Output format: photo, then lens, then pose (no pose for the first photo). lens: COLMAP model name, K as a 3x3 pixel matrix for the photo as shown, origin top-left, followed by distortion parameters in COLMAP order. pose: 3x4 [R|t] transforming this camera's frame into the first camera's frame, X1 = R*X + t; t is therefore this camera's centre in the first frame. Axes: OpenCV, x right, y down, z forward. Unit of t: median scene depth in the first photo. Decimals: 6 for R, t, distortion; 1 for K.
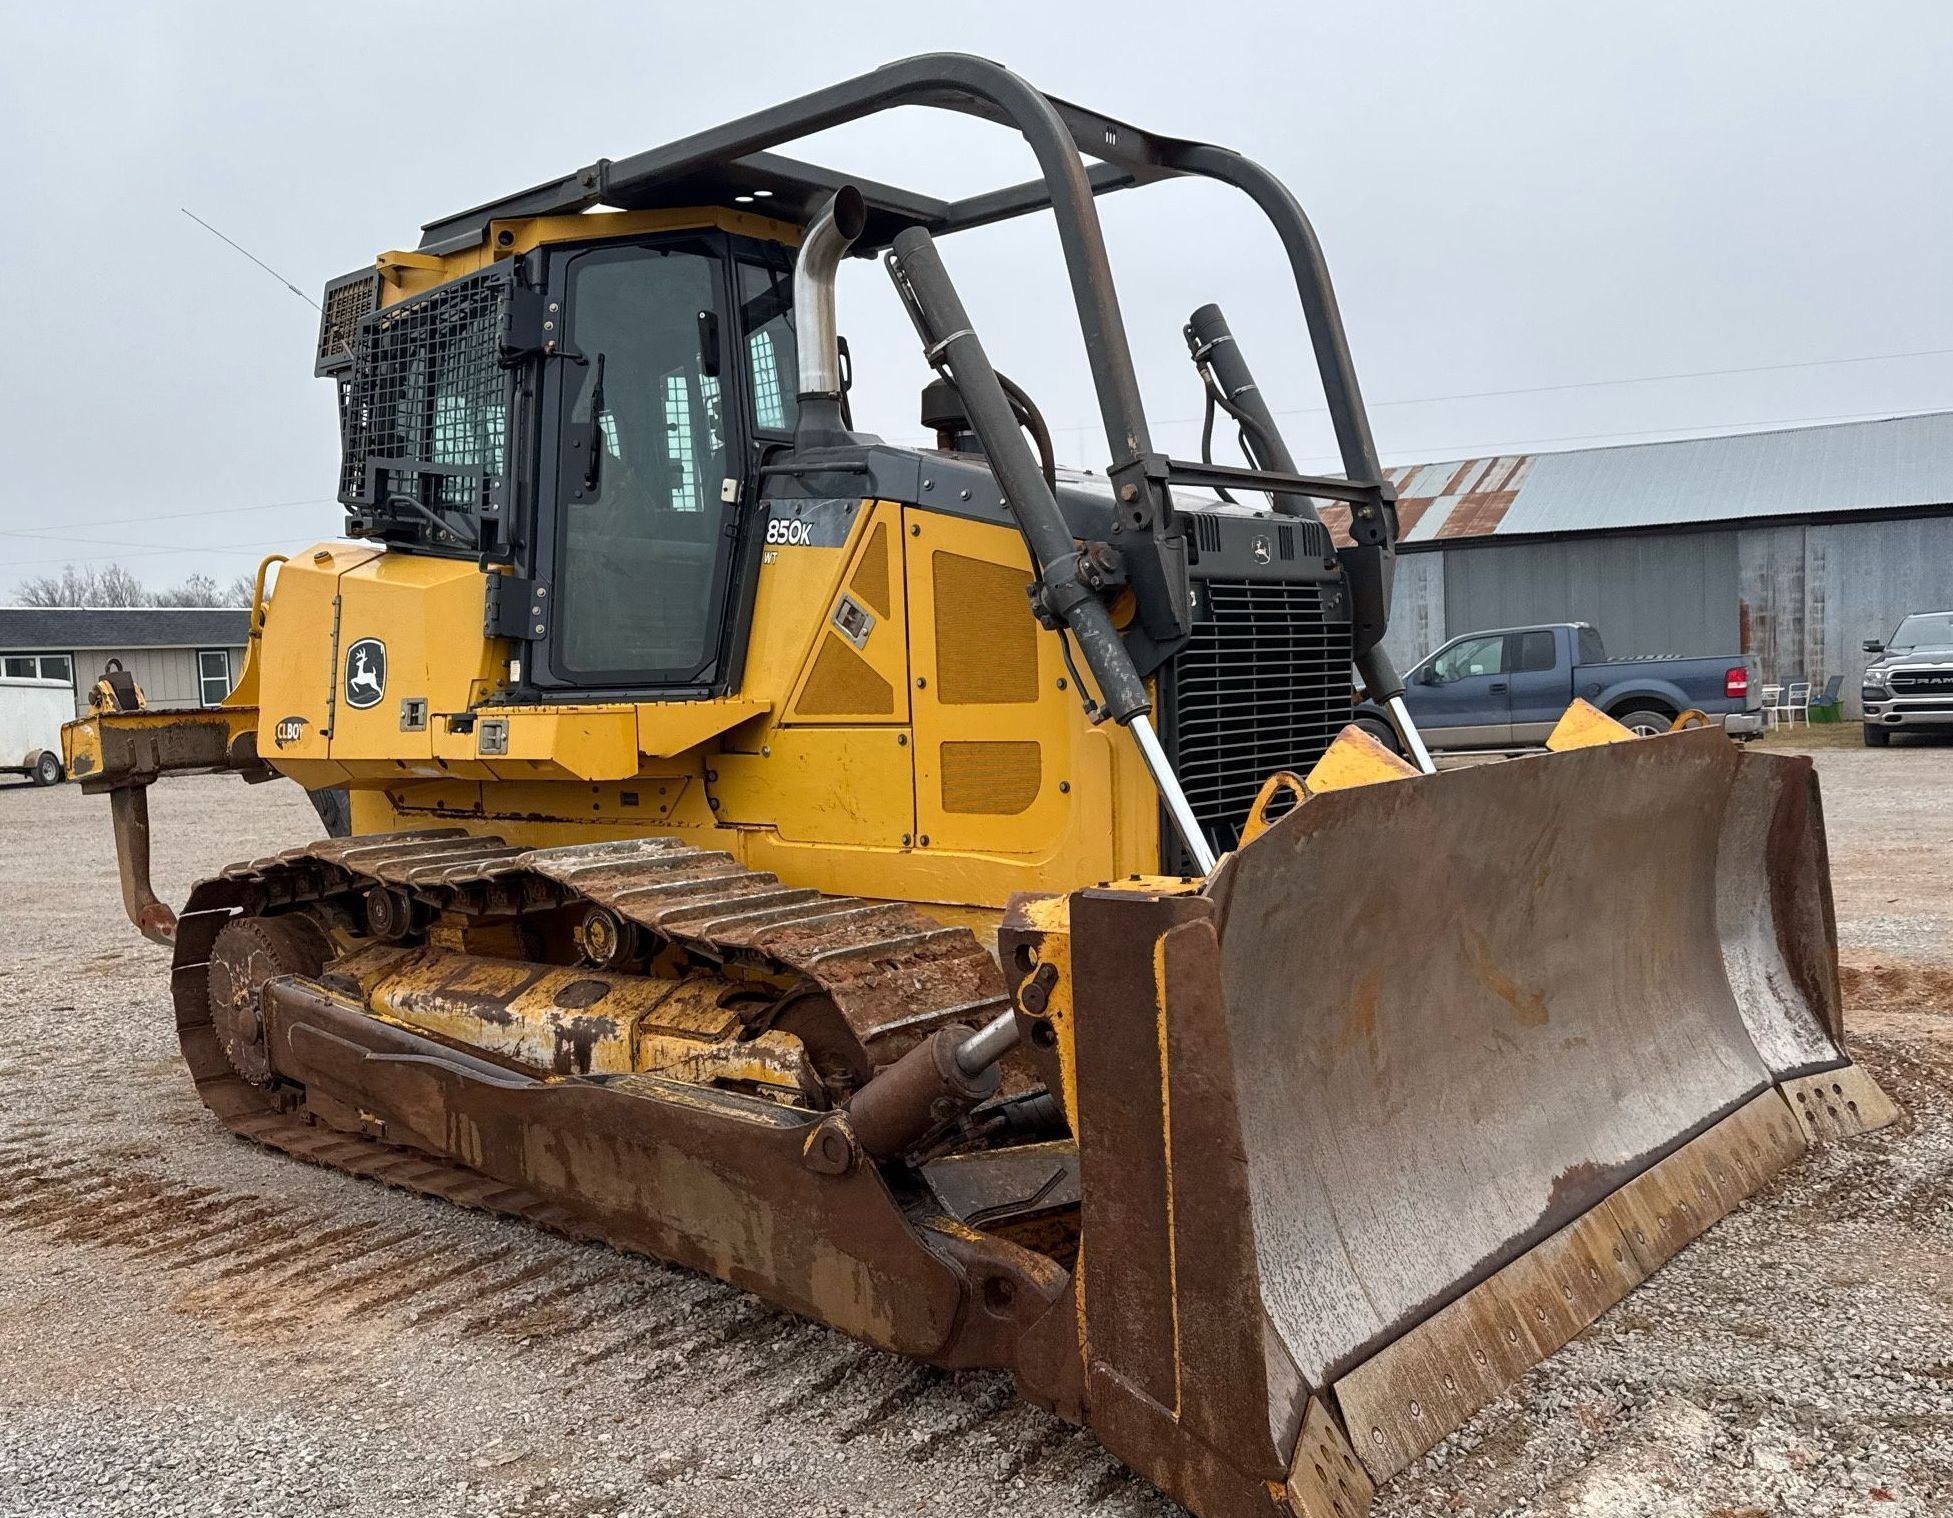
lens RADIAL K [[1746.4, 0, 1059.9], [0, 1746.4, 813.5], [0, 0, 1]] dist [0.180730, -0.404526]
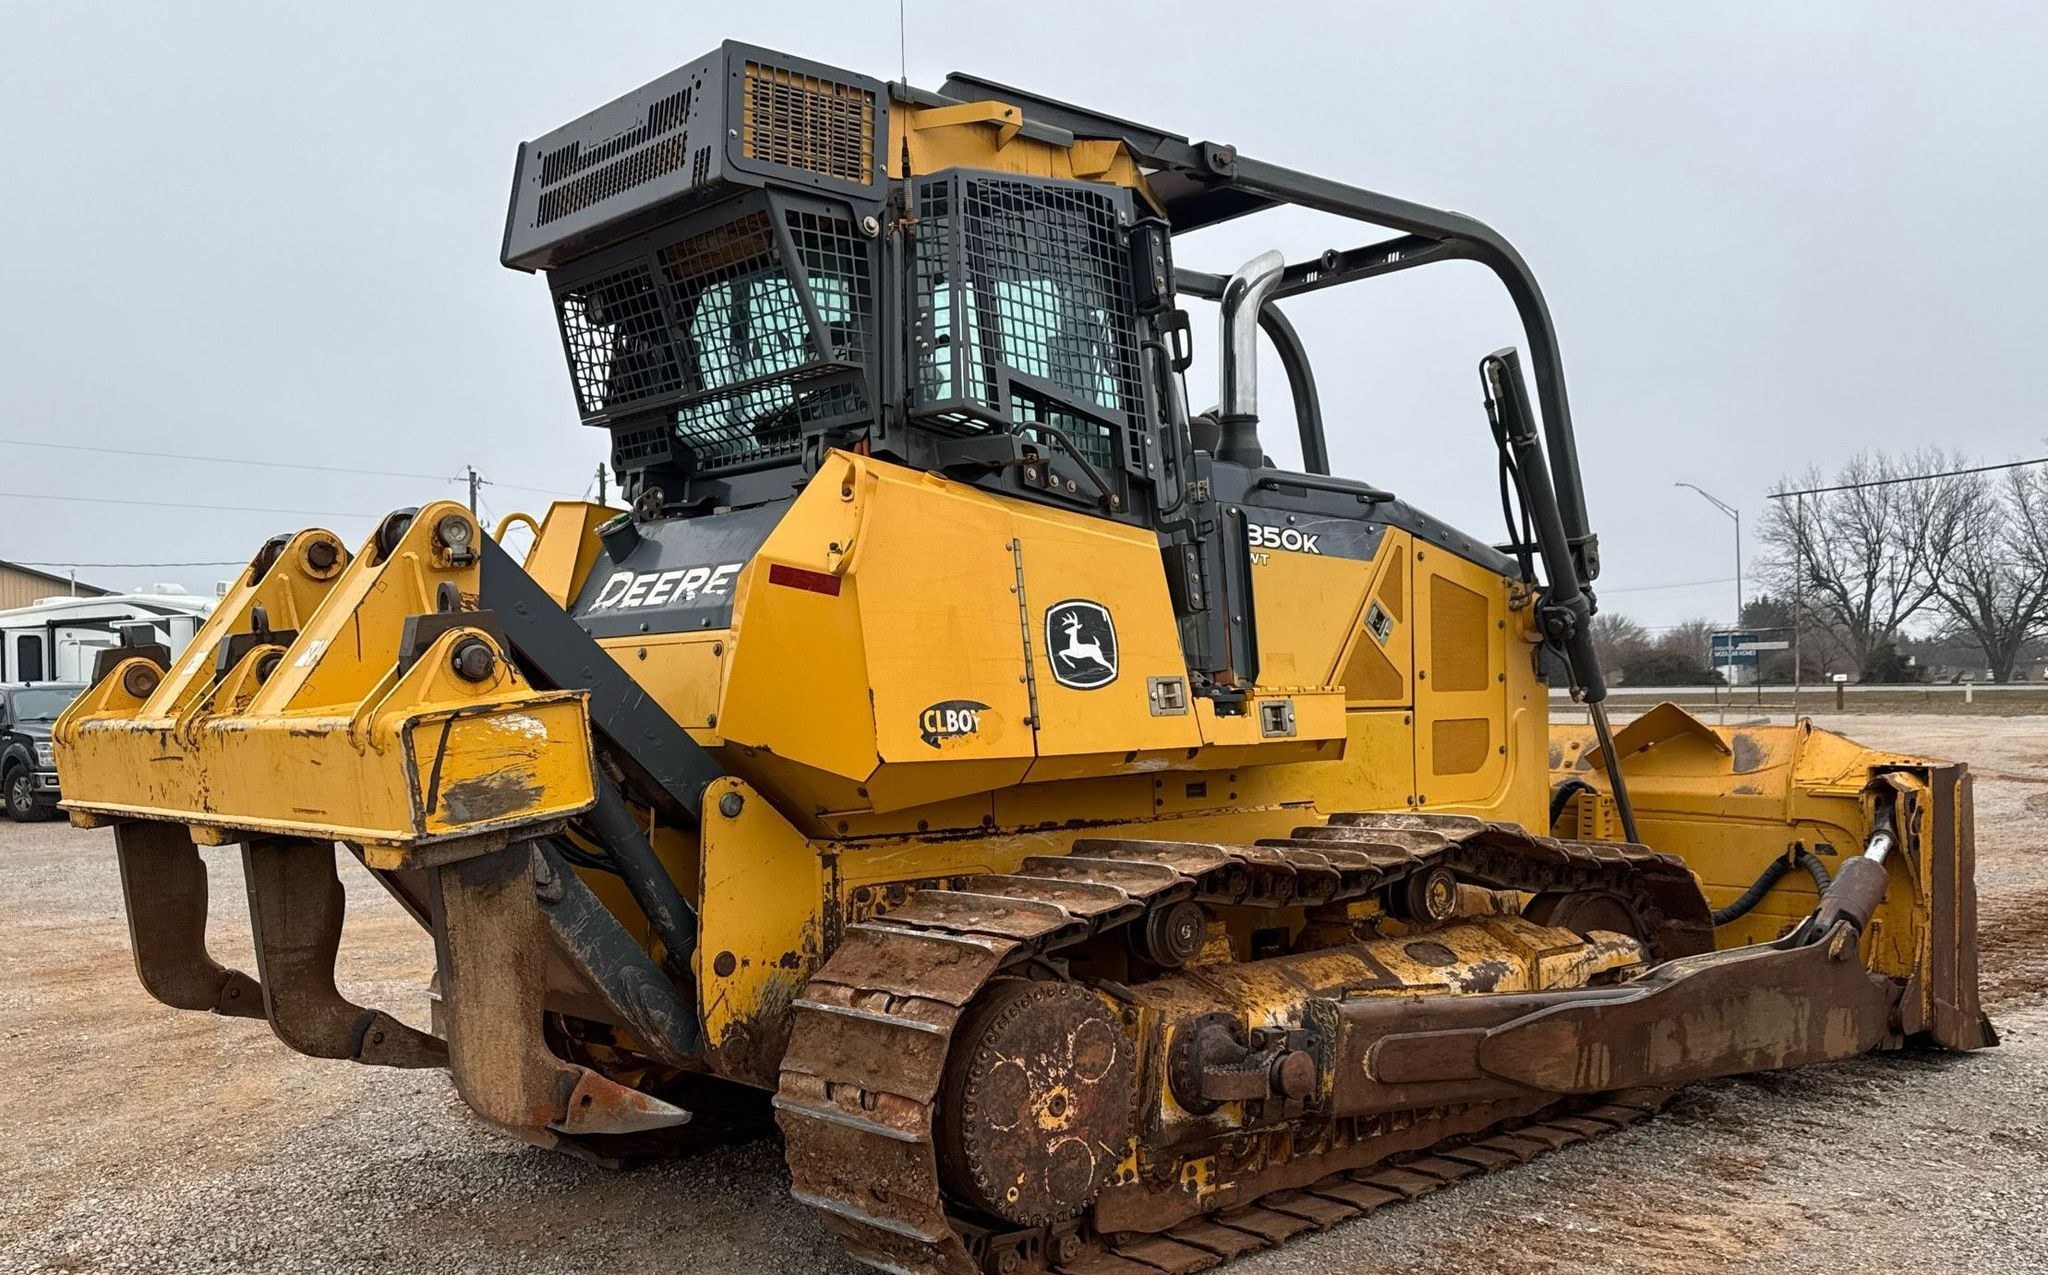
lens RADIAL K [[1772.0, 0, 1023.9], [0, 1772.0, 765.5], [0, 0, 1]] dist [0.193716, -0.433798]
pose [[0.140006, -0.005499, 0.990135, -1.264486], [0.096274, 0.995322, -0.008086, -0.023581], [-0.985459, 0.096456, 0.139881, 0.996443]]
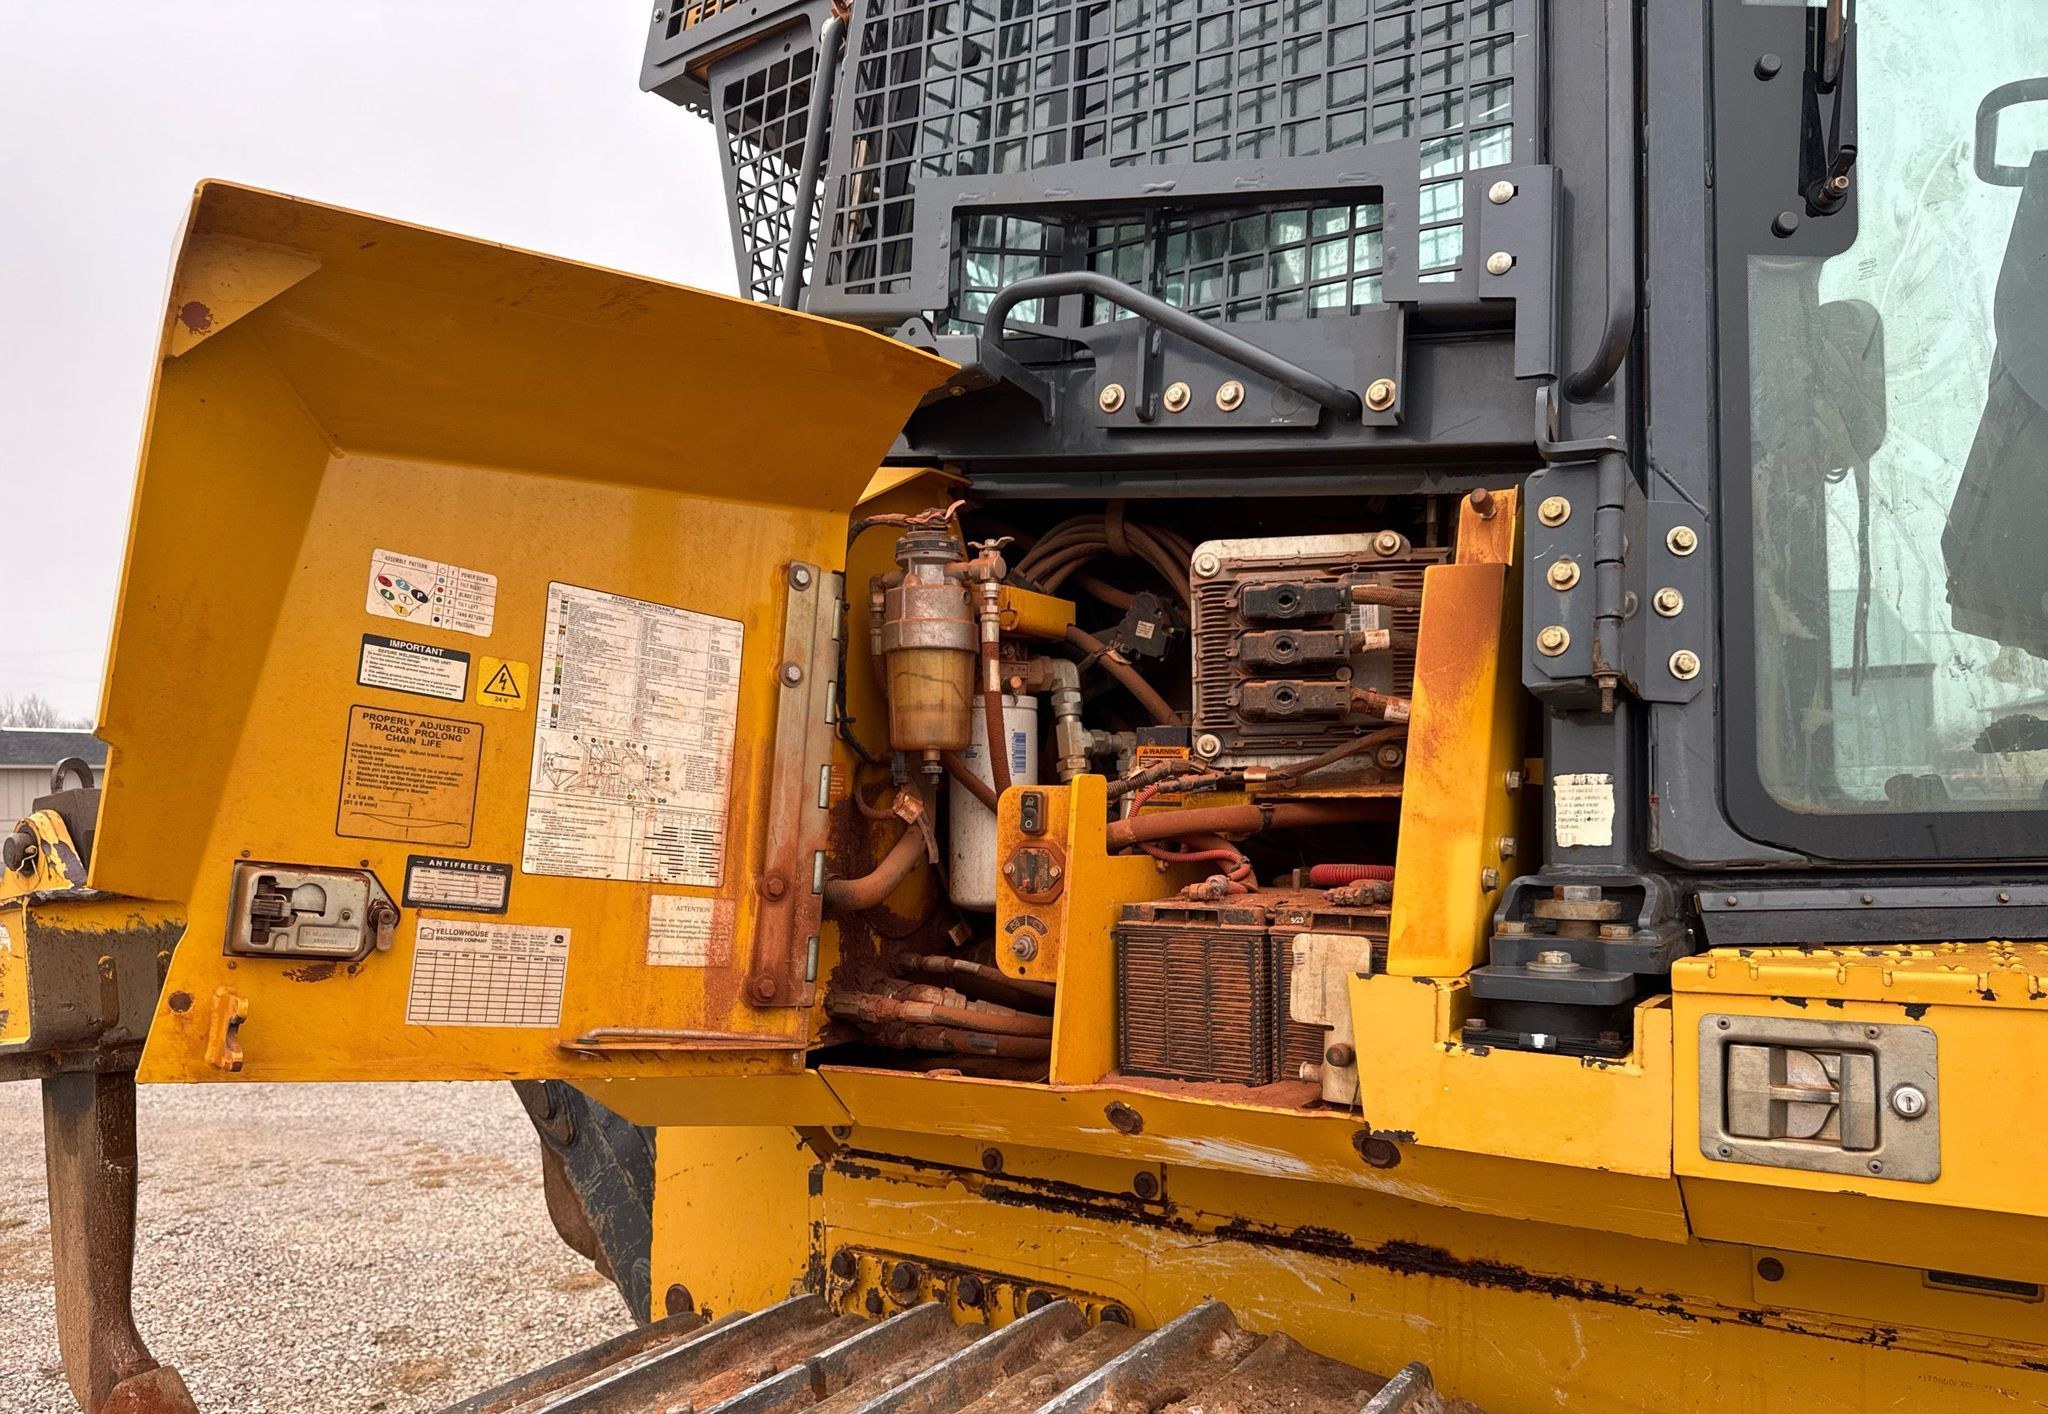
lens RADIAL K [[1434.7, 0, 996.7], [0, 1434.7, 757.7], [0, 0, 1]] dist [0.124529, -0.206027]
pose [[0.994796, 0.019808, 0.099940, -0.444103], [-0.008613, 0.993758, -0.111227, -0.064379], [-0.101519, 0.109787, 0.988757, 0.809968]]
